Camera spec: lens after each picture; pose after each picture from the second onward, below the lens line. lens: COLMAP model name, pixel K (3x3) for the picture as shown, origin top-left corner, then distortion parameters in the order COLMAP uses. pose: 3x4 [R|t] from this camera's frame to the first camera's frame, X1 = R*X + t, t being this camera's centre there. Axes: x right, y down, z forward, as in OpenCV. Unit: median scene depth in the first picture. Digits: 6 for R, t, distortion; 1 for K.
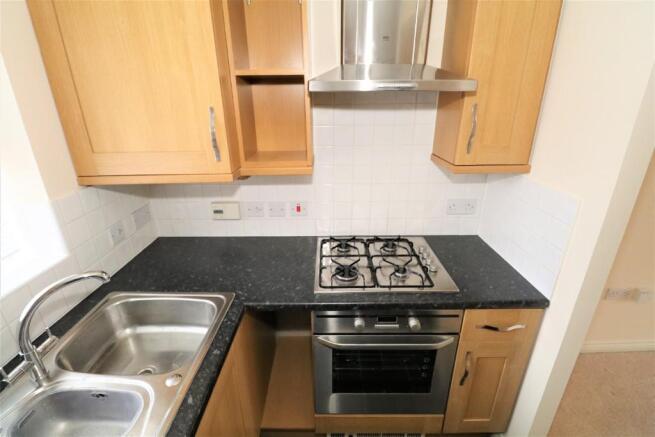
lens RADIAL K [[306.3, 0, 327.0], [0, 306.3, 213.6], [0, 0, 1]] dist [-0.002202, -0.000695]
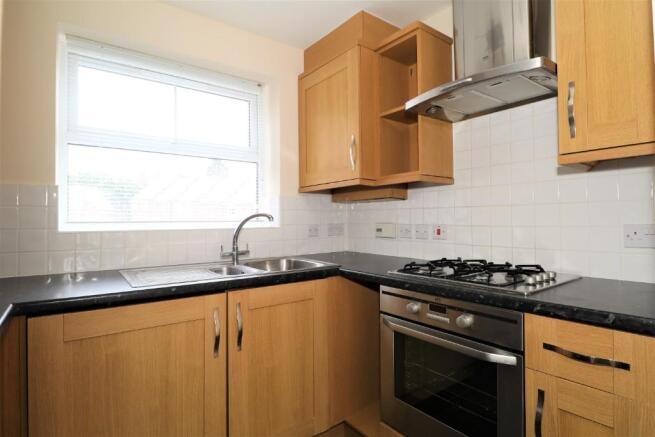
lens RADIAL K [[350.4, 0, 327.5], [0, 350.4, 218.5], [0, 0, 1]] dist [0.017316, -0.001327]
pose [[0.604622, -0.003835, -0.796503, 0.739173], [-0.277474, 0.936335, -0.215138, 0.357435], [0.746619, 0.351087, 0.565065, 0.037314]]
